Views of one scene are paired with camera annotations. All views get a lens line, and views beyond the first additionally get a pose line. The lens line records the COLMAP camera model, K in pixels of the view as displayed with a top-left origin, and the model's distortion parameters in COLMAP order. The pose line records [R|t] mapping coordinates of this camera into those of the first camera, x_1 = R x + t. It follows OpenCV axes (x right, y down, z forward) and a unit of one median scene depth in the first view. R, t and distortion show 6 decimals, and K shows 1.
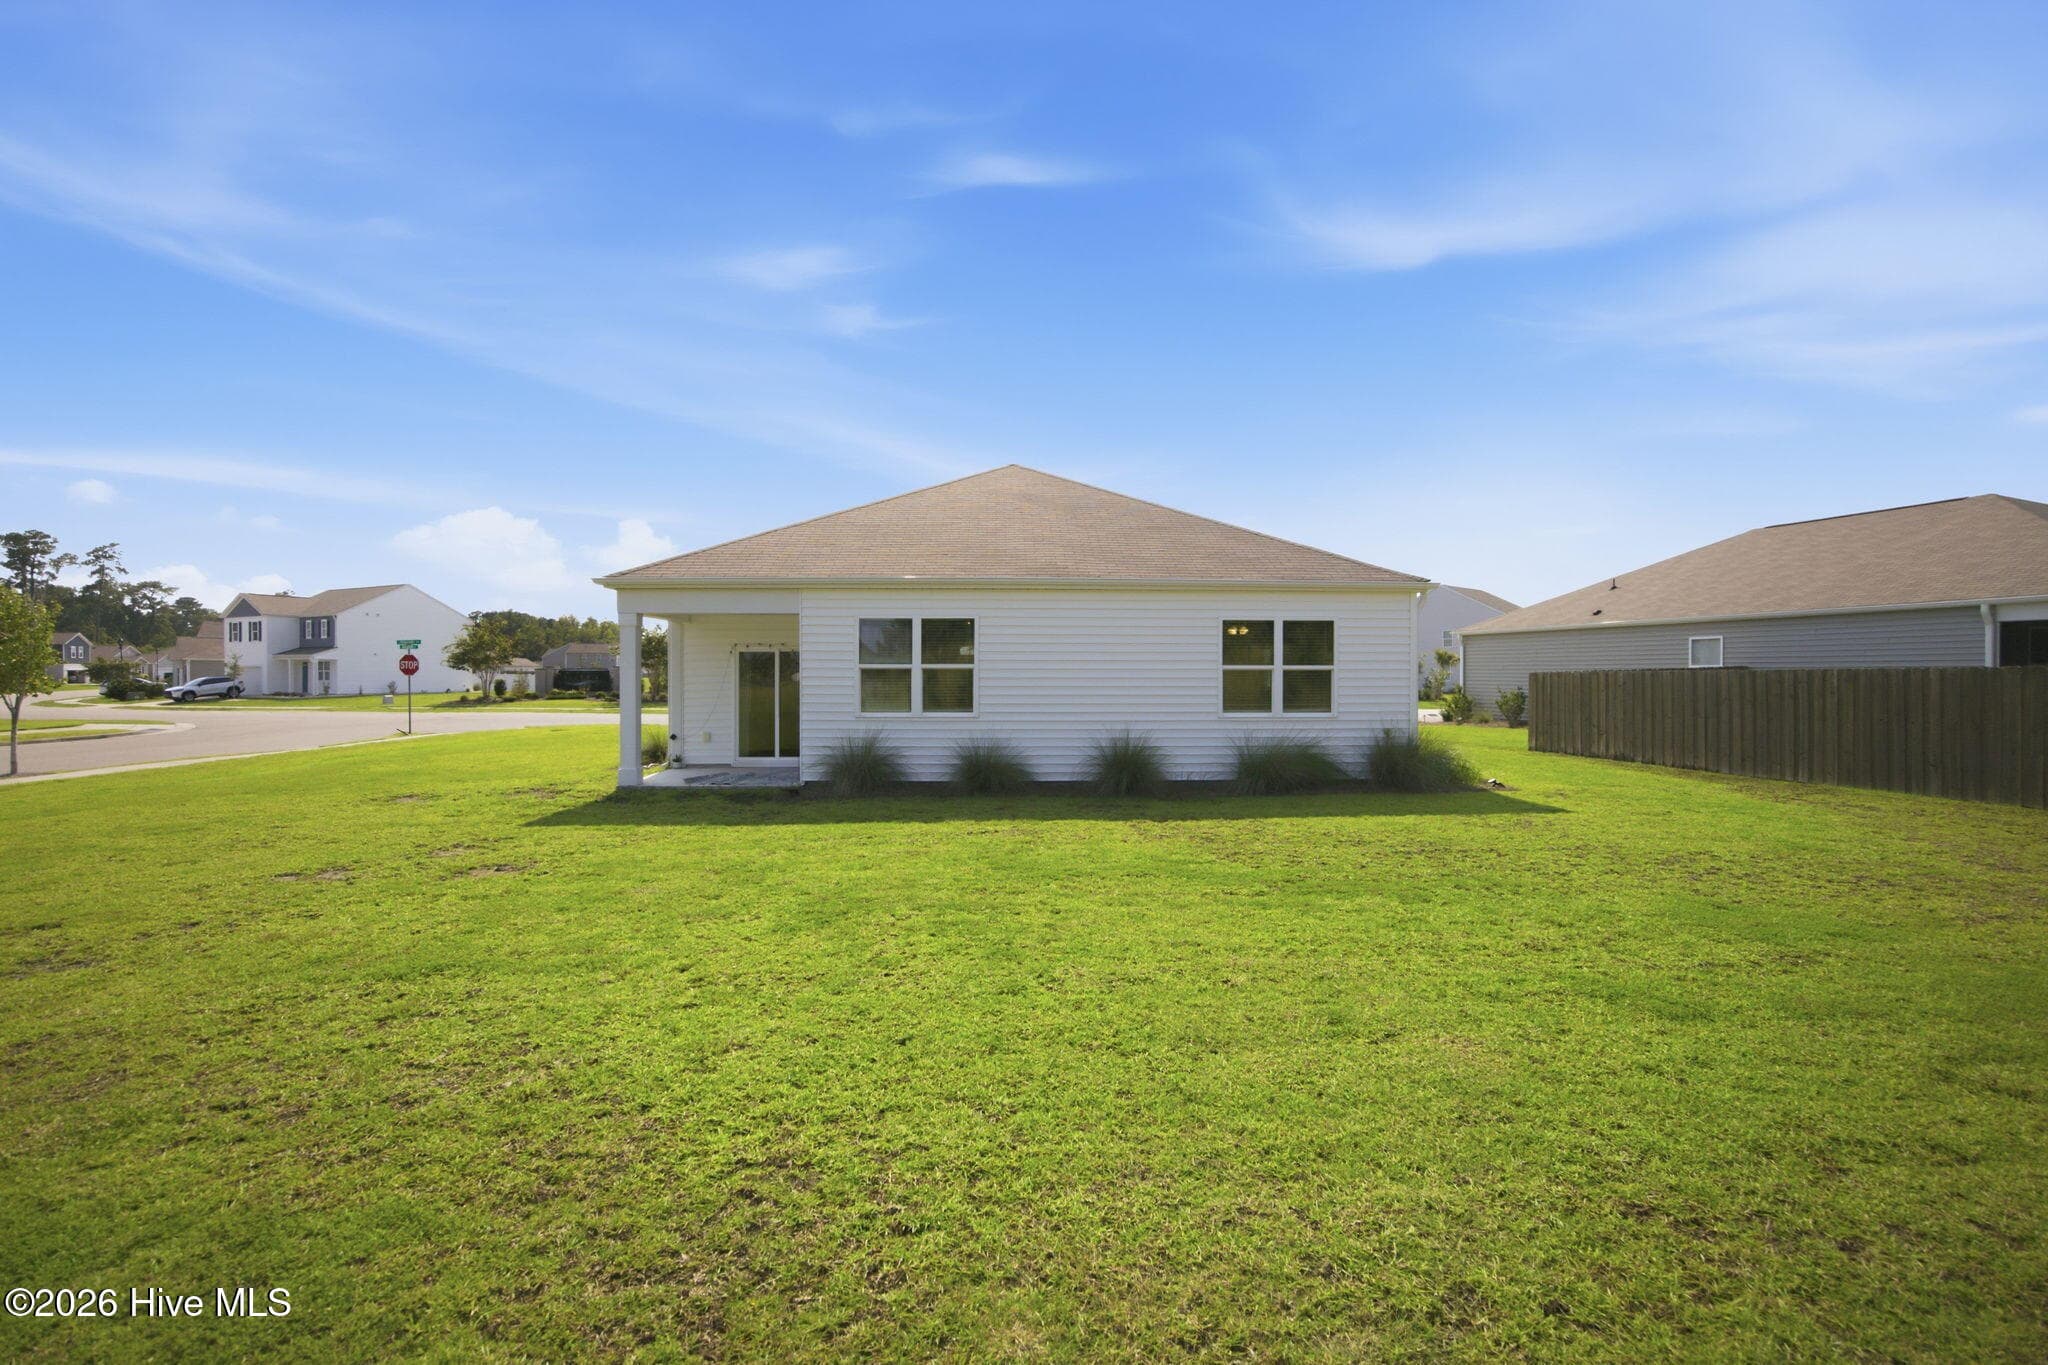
lens RADIAL K [[922.6, 0, 1041.2], [0, 922.6, 700.0], [0, 0, 1]] dist [-0.012150, 0.001842]
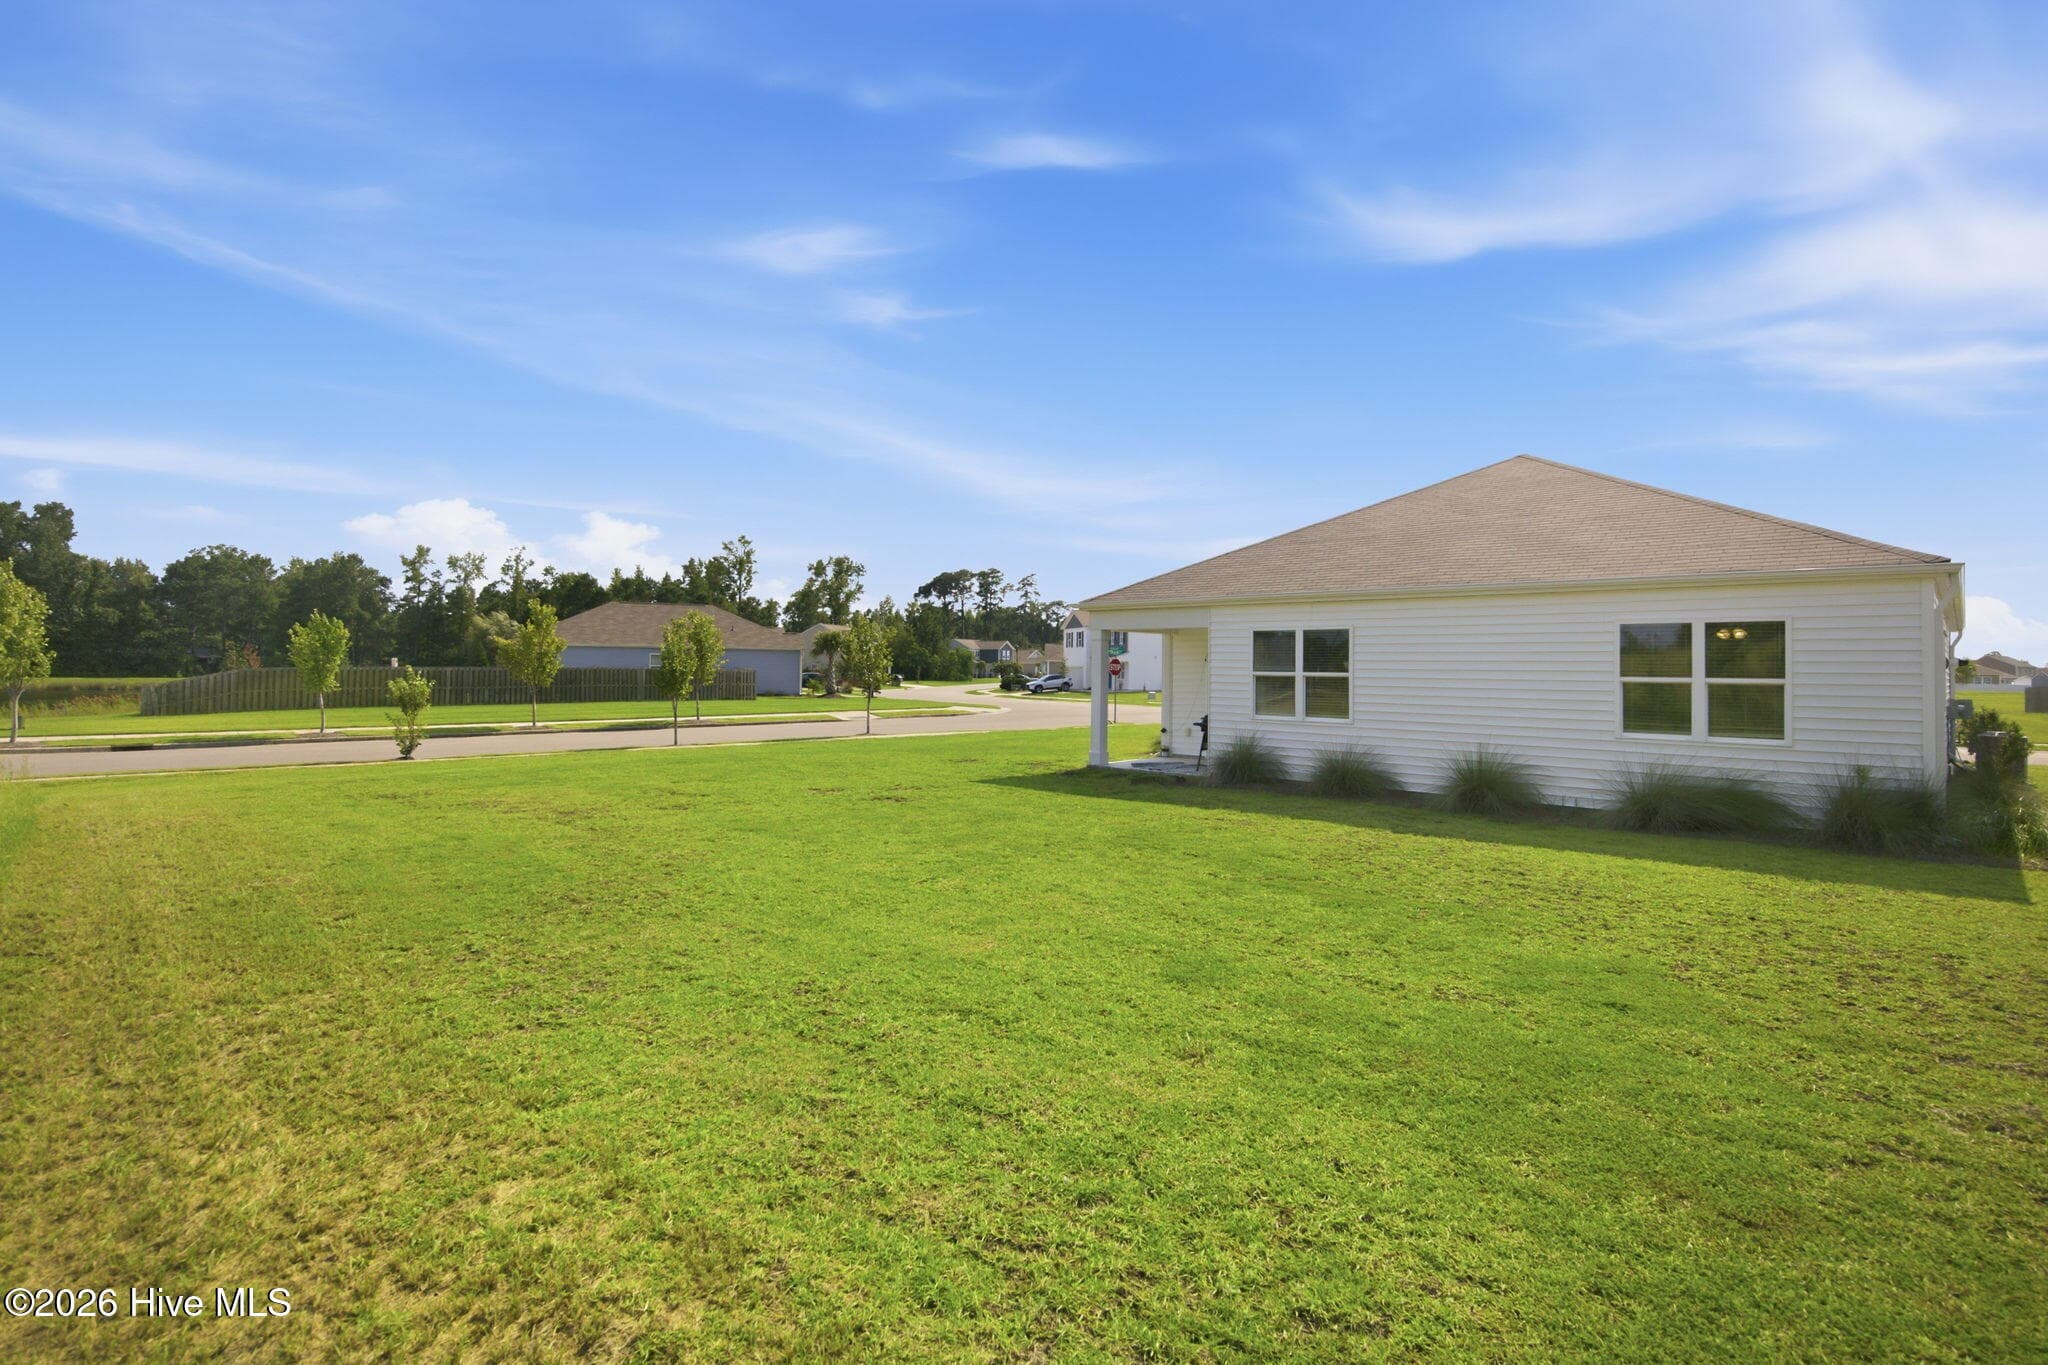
lens RADIAL K [[997.8, 0, 1003.9], [0, 997.8, 644.9], [0, 0, 1]] dist [-0.014212, 0.002767]
pose [[0.673240, -0.009304, -0.739365, 0.489113], [-0.036073, 0.998317, -0.045409, -0.004875], [0.738543, 0.057242, 0.671772, -0.043637]]
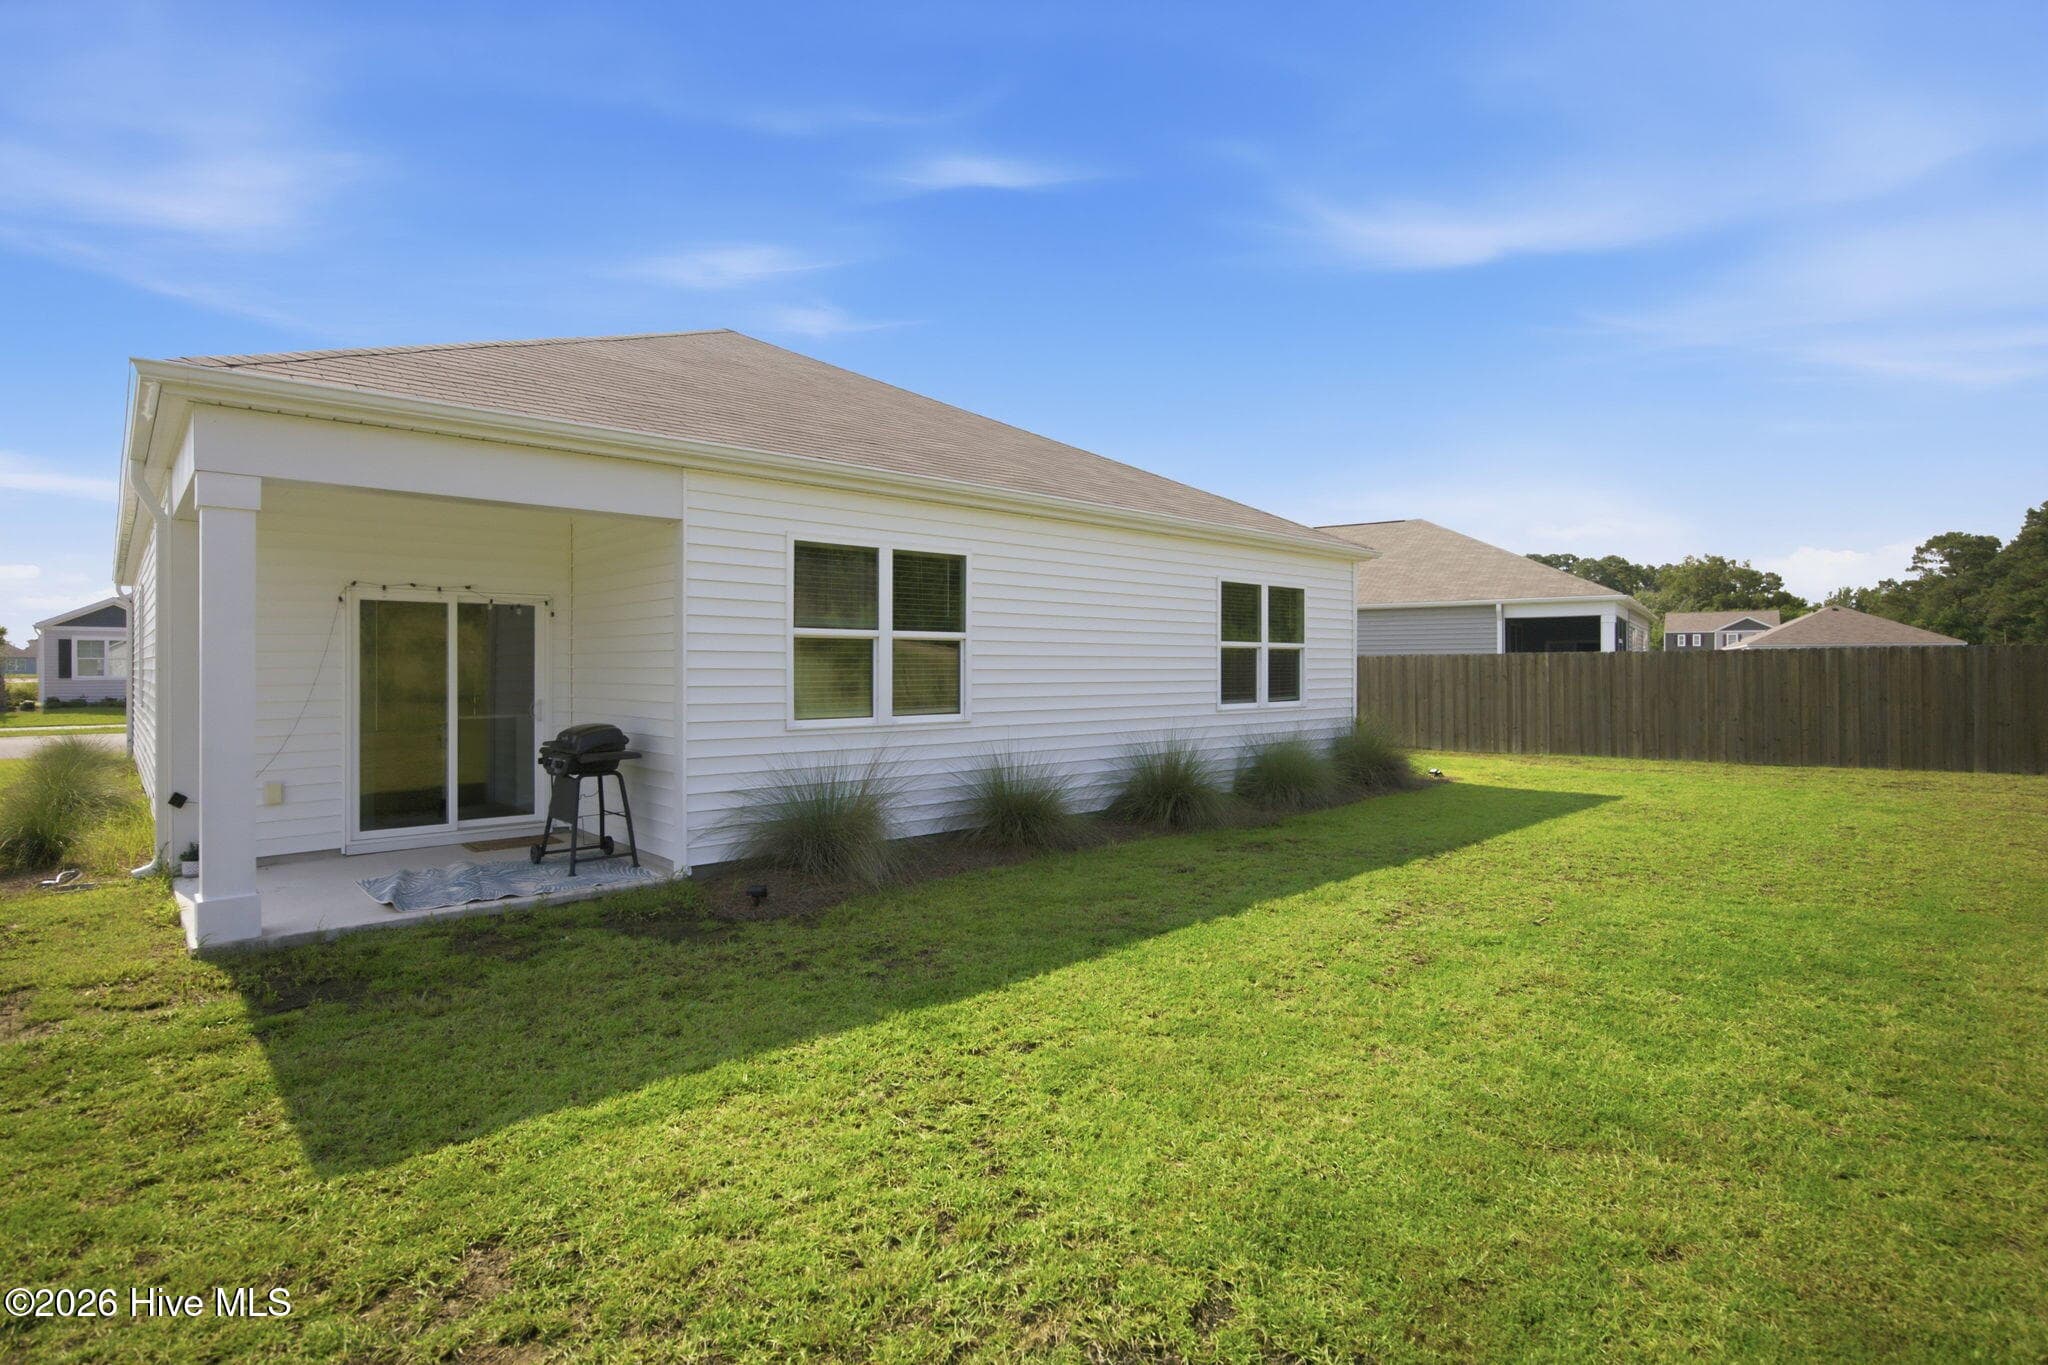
lens RADIAL K [[997.8, 0, 991.0], [0, 997.8, 679.3], [0, 0, 1]] dist [-0.014212, 0.002767]
pose [[0.778386, -0.008700, 0.627726, -0.456061], [0.017896, 0.999805, -0.008334, -0.003124], [-0.627531, 0.017721, 0.778390, 0.482908]]
